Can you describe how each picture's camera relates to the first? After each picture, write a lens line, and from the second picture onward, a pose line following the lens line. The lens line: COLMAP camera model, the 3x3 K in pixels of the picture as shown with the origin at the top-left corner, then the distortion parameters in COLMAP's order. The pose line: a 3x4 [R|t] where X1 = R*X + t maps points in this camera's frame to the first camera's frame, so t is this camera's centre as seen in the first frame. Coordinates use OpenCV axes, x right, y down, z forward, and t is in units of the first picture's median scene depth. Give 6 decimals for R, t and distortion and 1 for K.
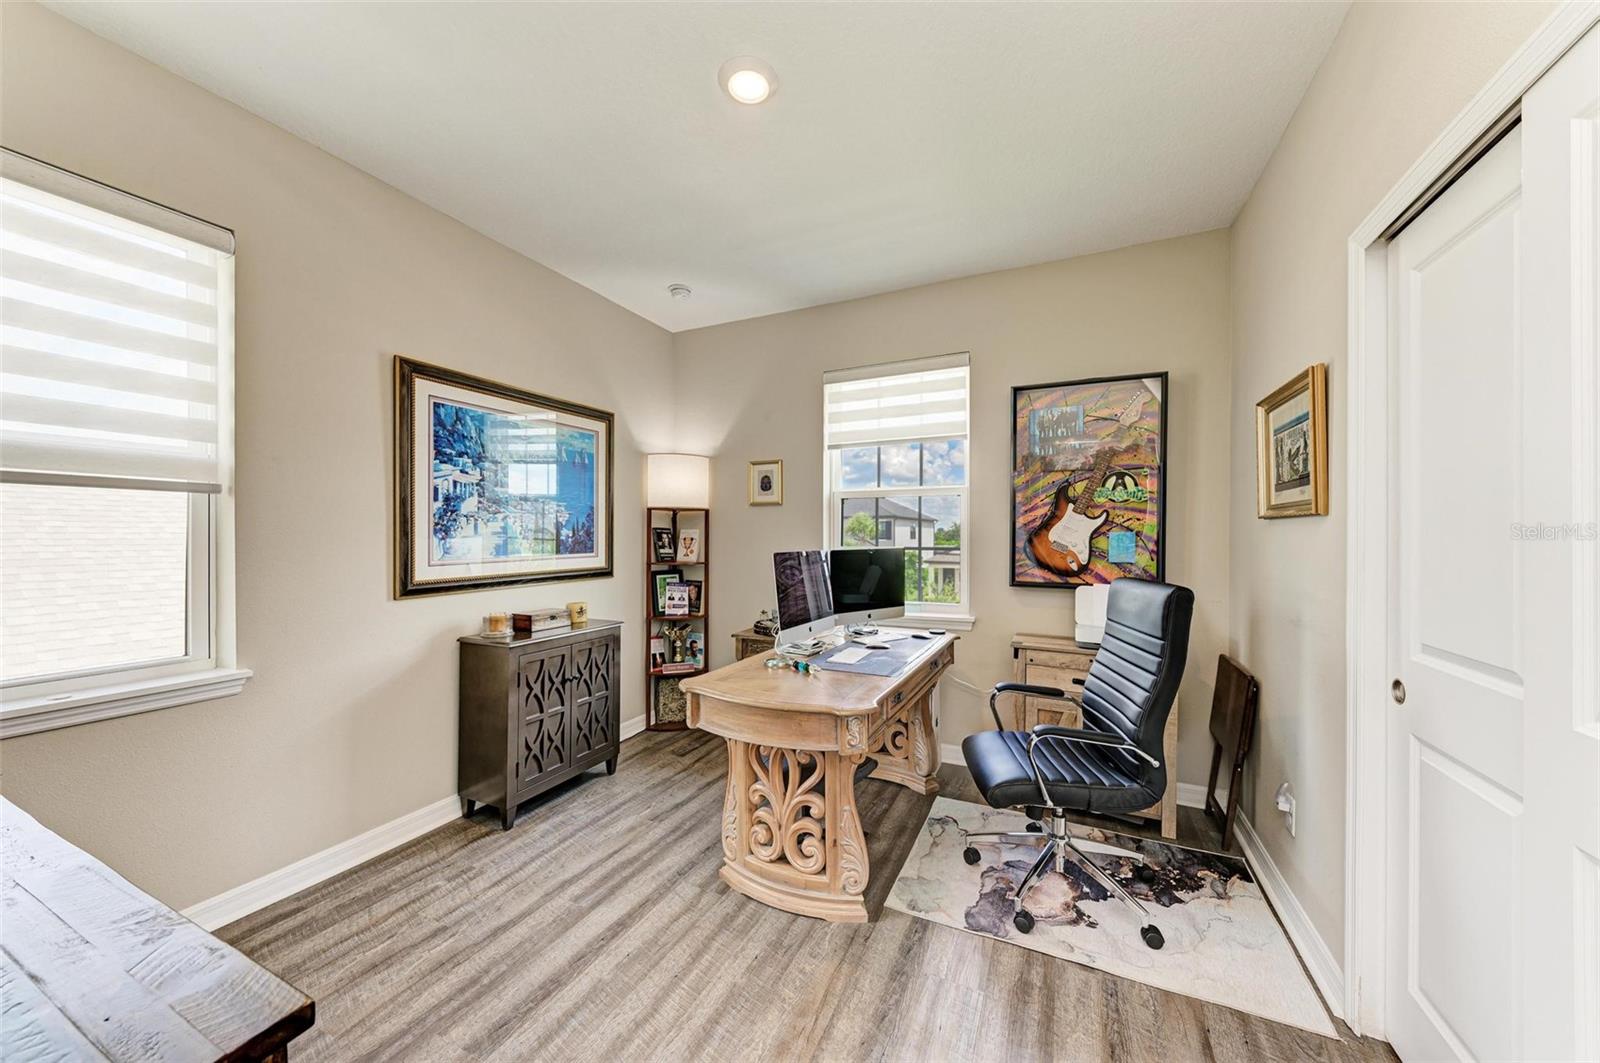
lens RADIAL K [[567.9, 0, 800.0], [0, 567.9, 536.6], [0, 0, 1]] dist [-0.000468, -0.000056]
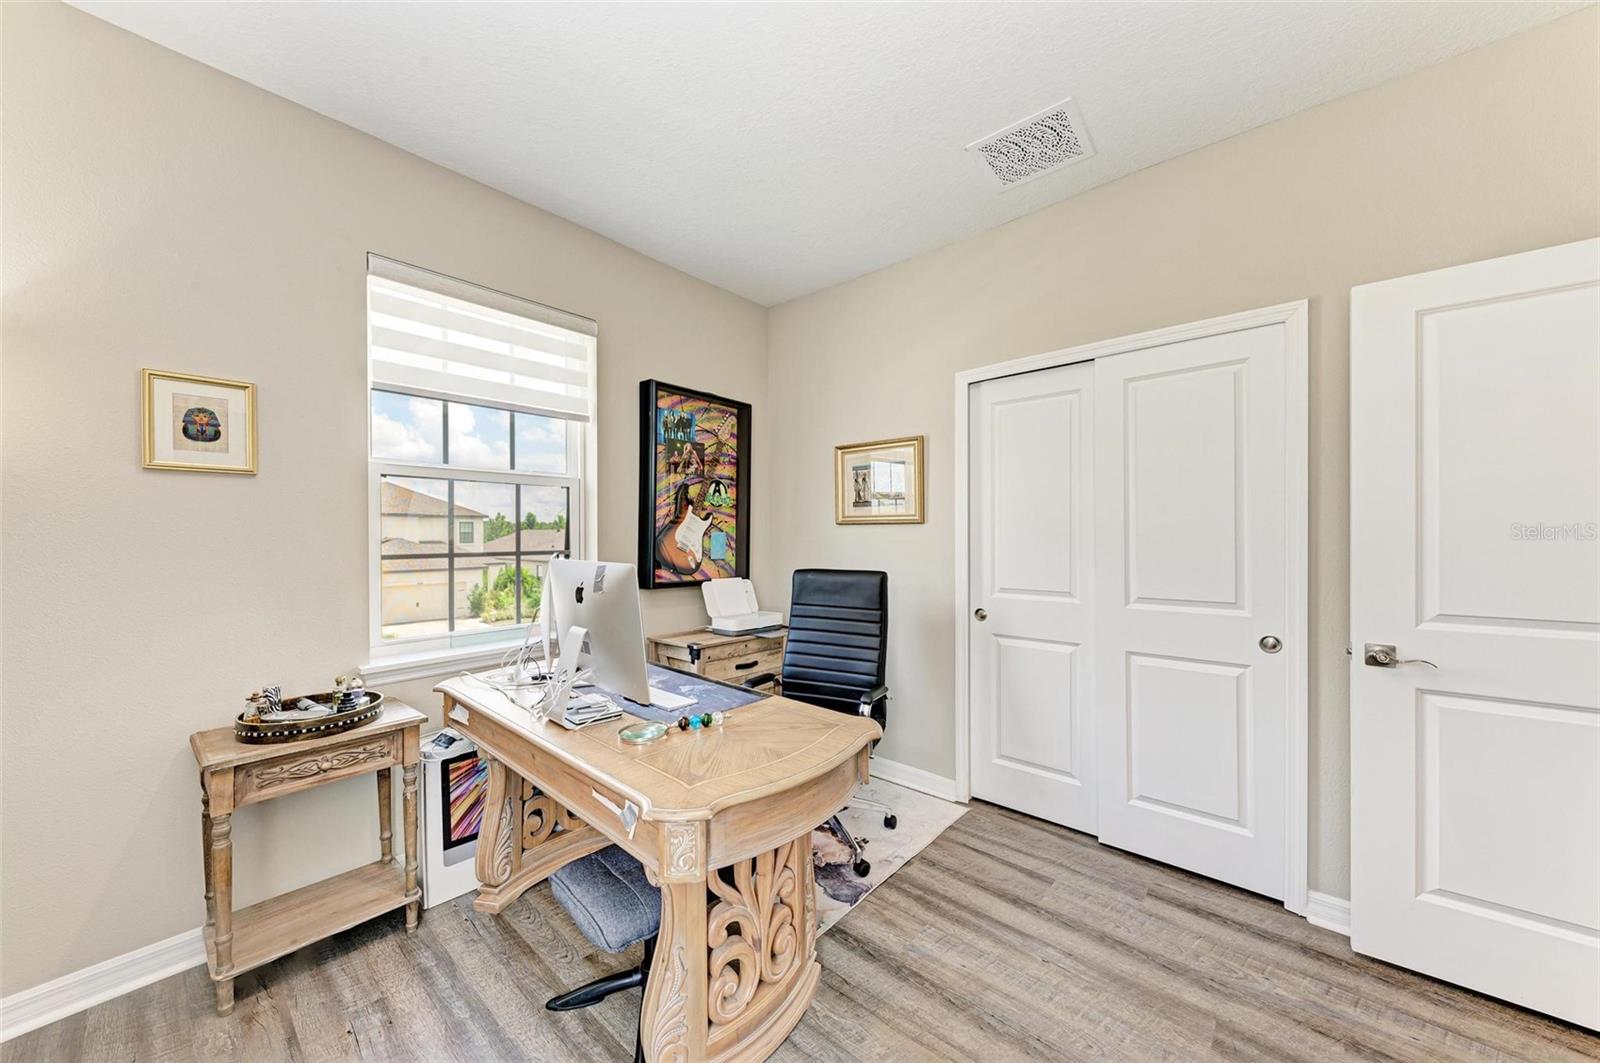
lens RADIAL K [[567.9, 0, 800.0], [0, 567.9, 536.6], [0, 0, 1]] dist [-0.000468, -0.000056]
pose [[0.263980, -0.005056, 0.964515, -0.493532], [0.003509, 0.999985, 0.004282, -0.004194], [-0.964522, 0.002254, 0.263994, 0.529492]]
